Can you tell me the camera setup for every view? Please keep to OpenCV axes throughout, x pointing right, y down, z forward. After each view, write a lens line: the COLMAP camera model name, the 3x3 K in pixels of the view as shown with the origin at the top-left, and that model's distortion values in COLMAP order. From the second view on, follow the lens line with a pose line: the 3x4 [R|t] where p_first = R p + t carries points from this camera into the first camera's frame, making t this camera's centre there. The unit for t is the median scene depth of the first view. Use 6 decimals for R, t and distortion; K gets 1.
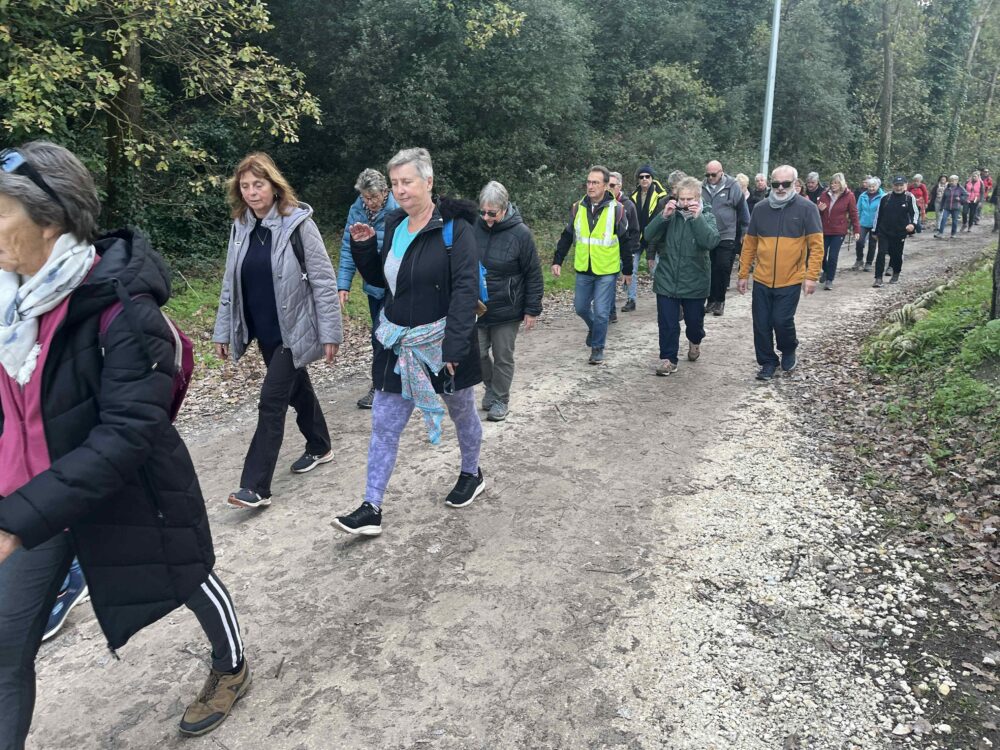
lens RADIAL K [[754.3, 0, 487.9], [0, 754.3, 375.2], [0, 0, 1]] dist [0.087012, -0.117248]
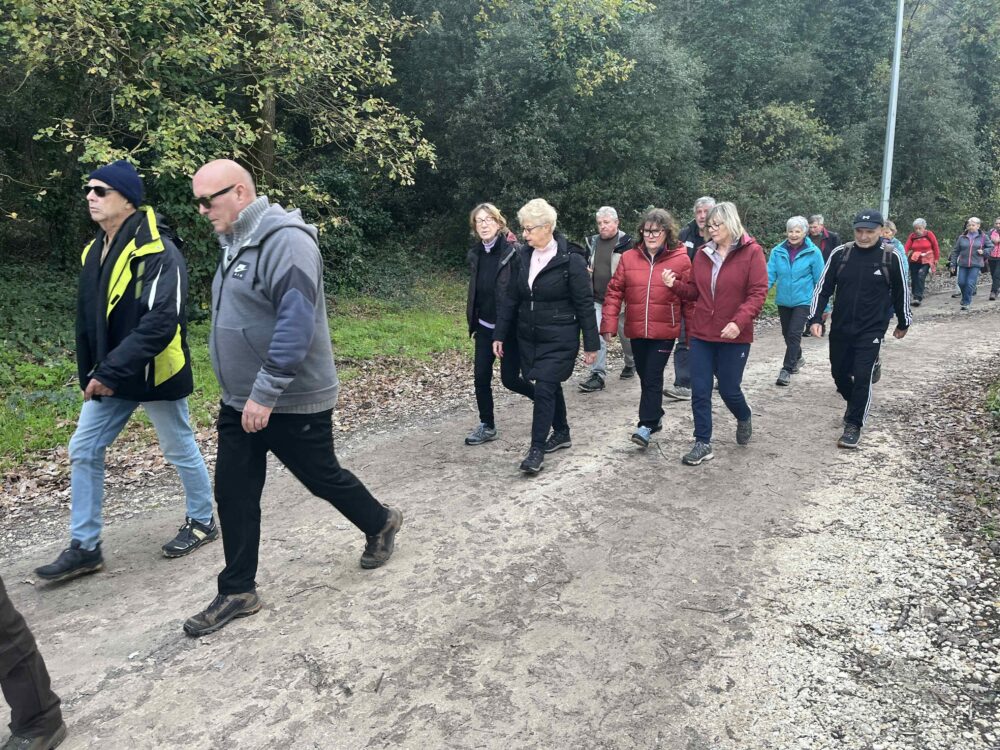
lens RADIAL K [[754.3, 0, 504.2], [0, 754.3, 368.6], [0, 0, 1]] dist [0.087012, -0.117248]
pose [[0.992836, 0.020241, -0.117759, 0.004719], [-0.027012, 0.998055, -0.056184, 0.003607], [0.116393, 0.058962, 0.991451, -0.016472]]
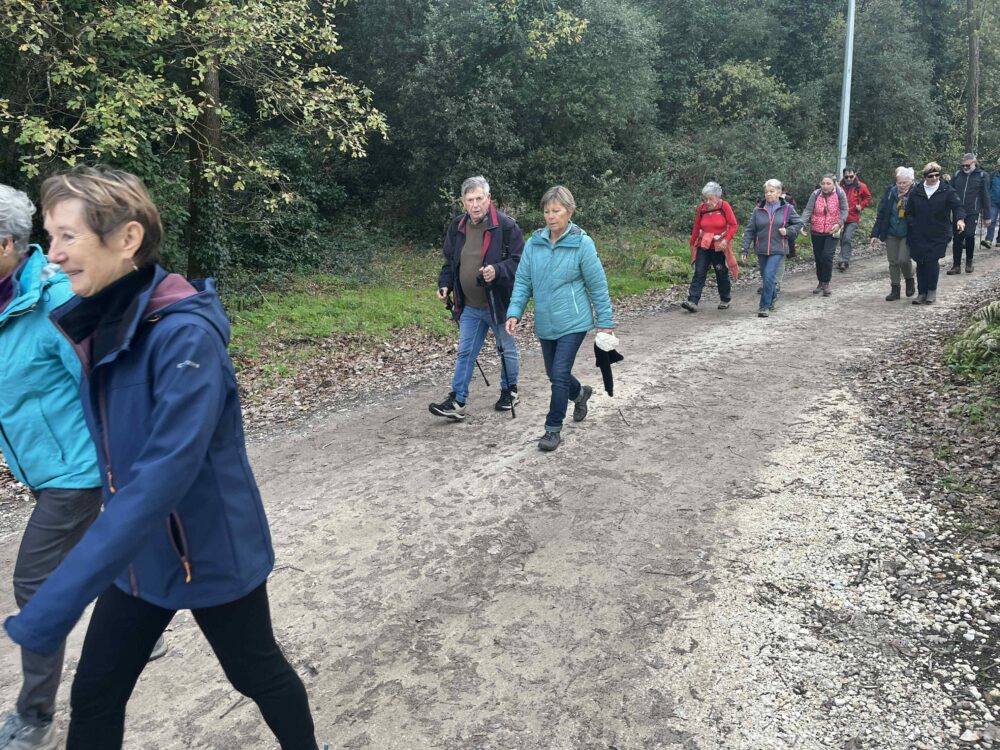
lens RADIAL K [[754.3, 0, 488.7], [0, 754.3, 377.4], [0, 0, 1]] dist [0.087012, -0.117248]
pose [[0.995627, -0.012751, -0.092543, 0.010040], [0.012005, 0.999891, -0.008607, 0.003339], [0.092643, 0.007458, 0.995671, -0.008288]]
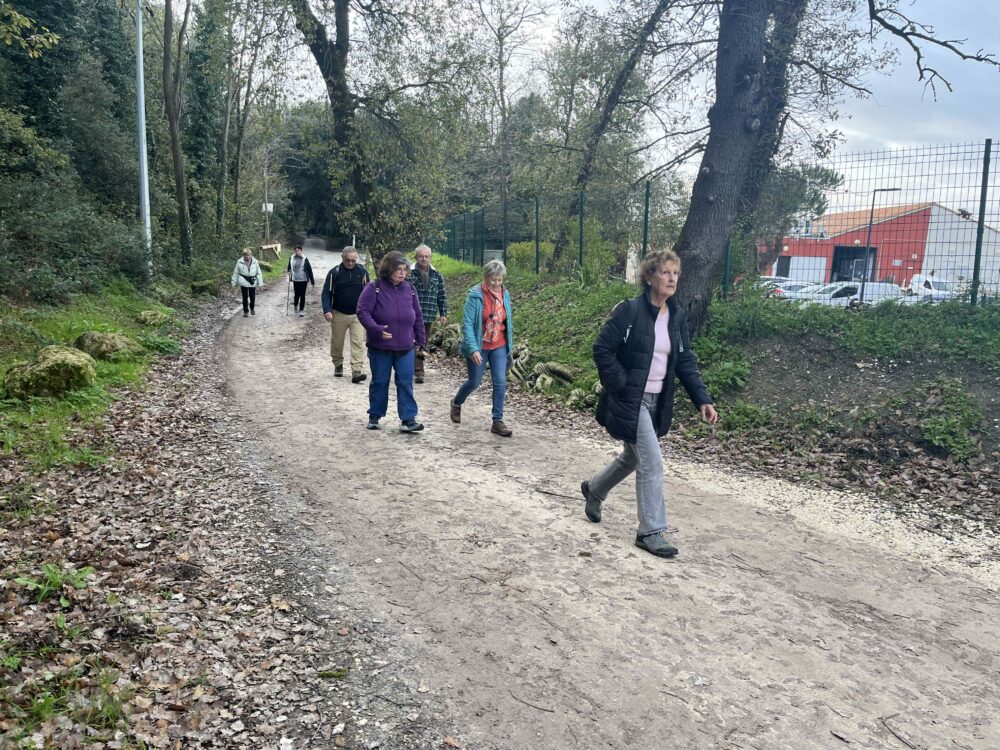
lens RADIAL K [[754.3, 0, 508.9], [0, 754.3, 374.0], [0, 0, 1]] dist [0.087012, -0.117248]
pose [[0.526377, -0.108213, 0.843337, -0.657369], [0.173320, 0.984698, 0.018173, -0.118622], [-0.832399, 0.136602, 0.537078, 0.424259]]
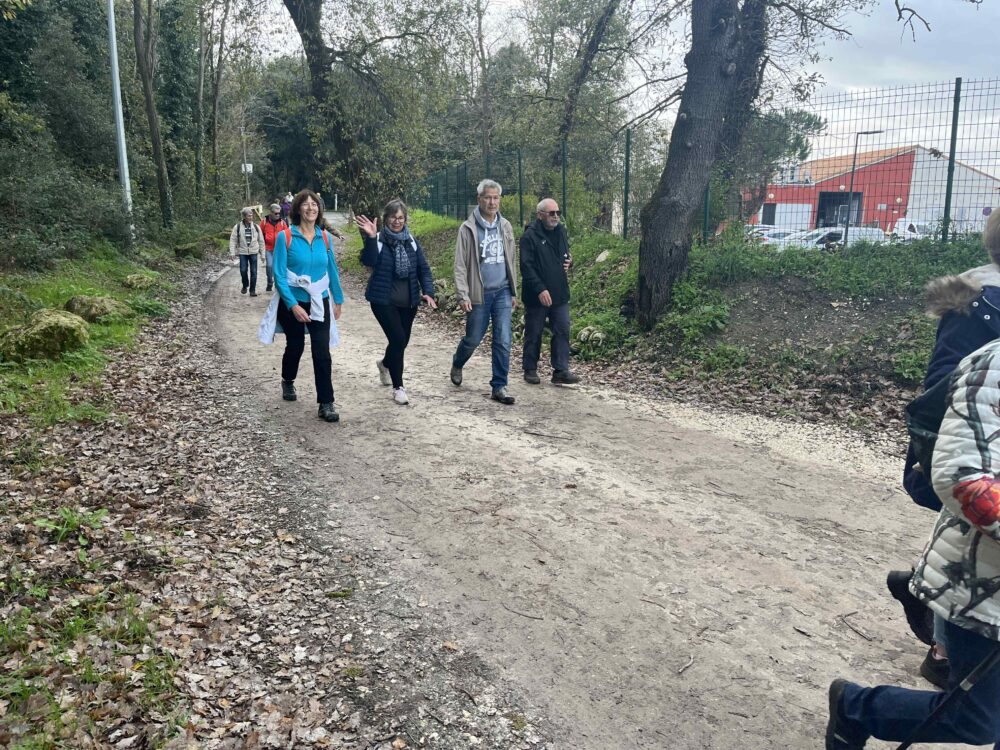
lens RADIAL K [[754.3, 0, 507.5], [0, 754.3, 372.9], [0, 0, 1]] dist [0.087012, -0.117248]
pose [[0.511321, -0.169849, 0.842438, -0.684630], [0.202057, 0.976555, 0.074250, -0.106471], [-0.835299, 0.132255, 0.533652, 0.406492]]
